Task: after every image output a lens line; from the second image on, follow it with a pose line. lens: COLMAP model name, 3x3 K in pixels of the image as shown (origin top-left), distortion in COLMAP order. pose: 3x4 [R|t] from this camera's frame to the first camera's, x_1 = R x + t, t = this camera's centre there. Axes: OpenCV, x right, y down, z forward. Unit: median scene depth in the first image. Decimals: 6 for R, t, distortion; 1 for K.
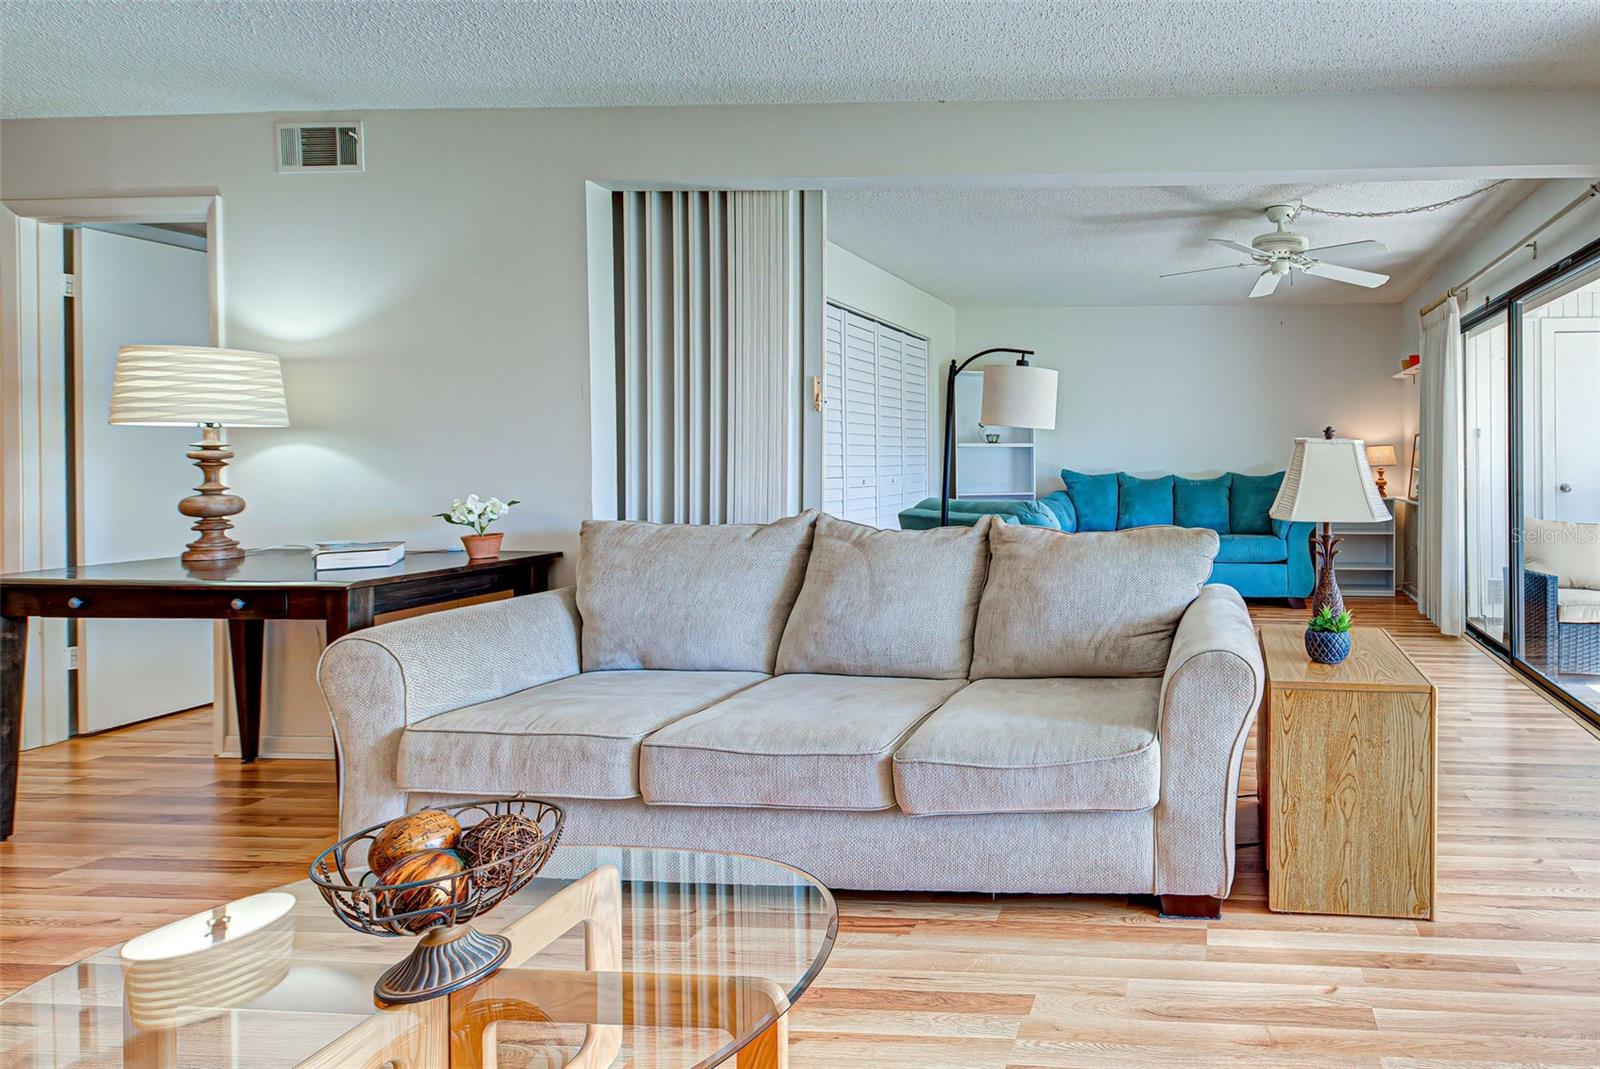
lens RADIAL K [[680.9, 0, 884.8], [0, 680.9, 460.2], [0, 0, 1]] dist [0.008743, 0.000547]
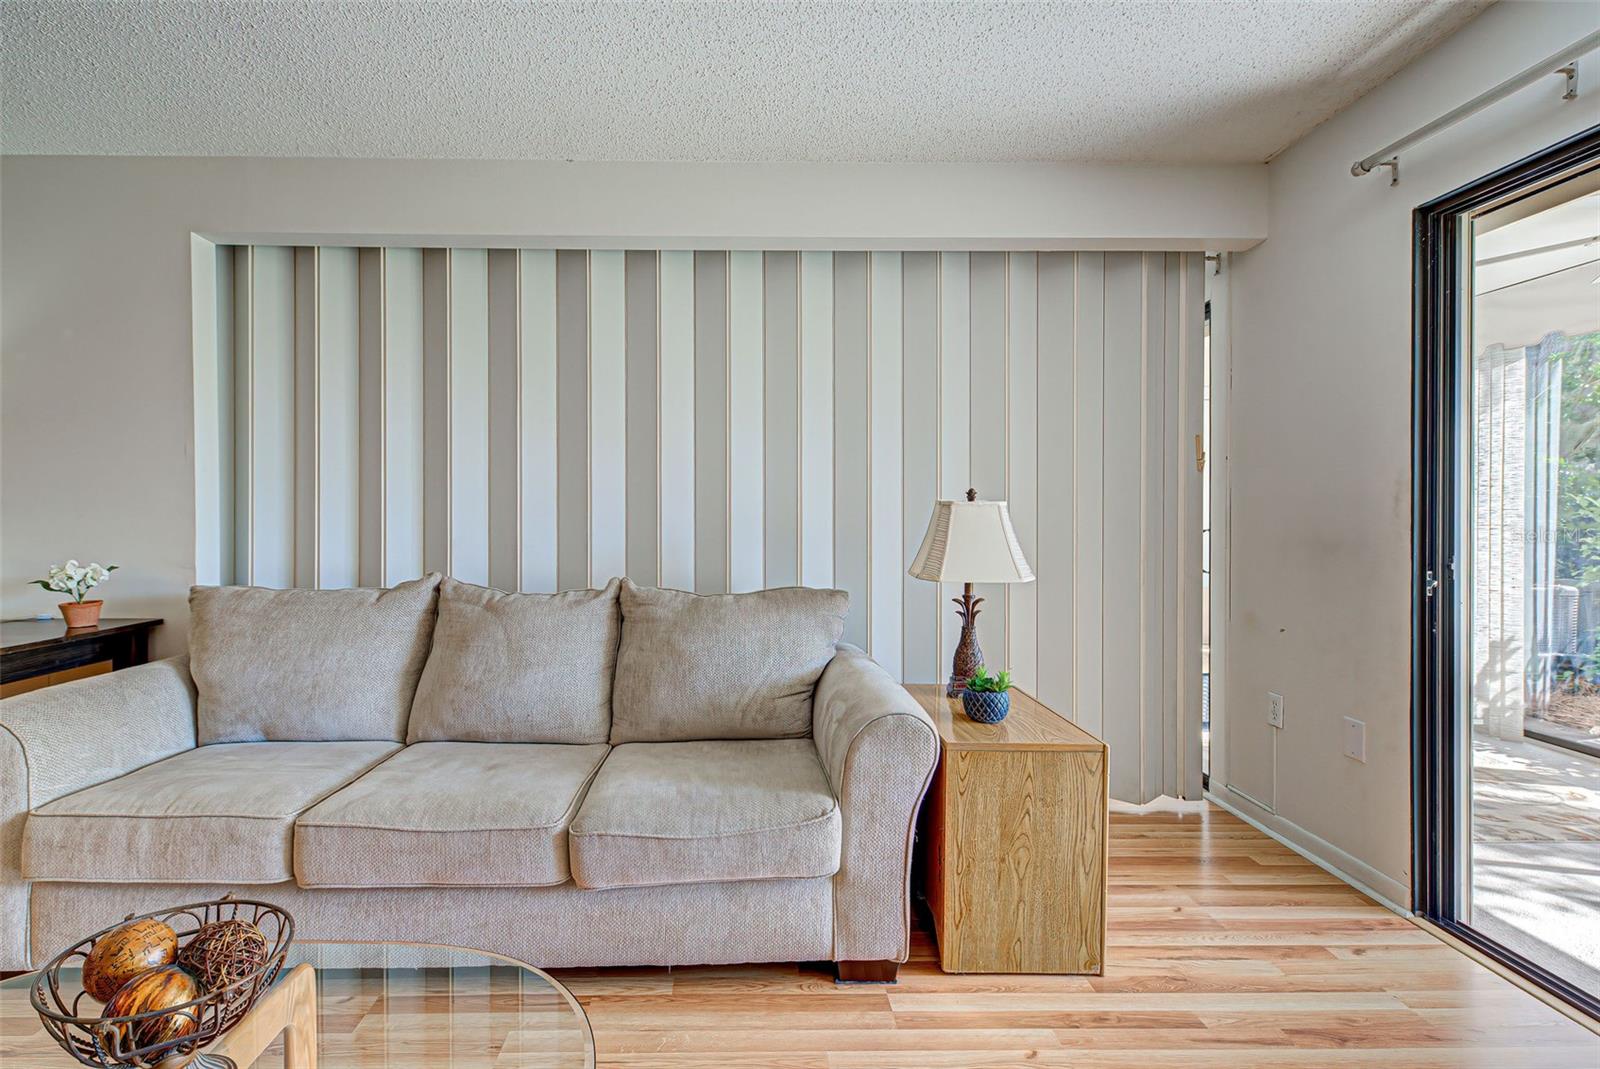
lens RADIAL K [[755.2, 0, 788.7], [0, 755.2, 527.3], [0, 0, 1]] dist [0.015316, -0.003676]
pose [[0.998322, -0.002840, 0.057833, 0.272200], [0.002942, 0.999994, -0.001684, 0.007714], [-0.057828, 0.001852, 0.998325, -0.096890]]
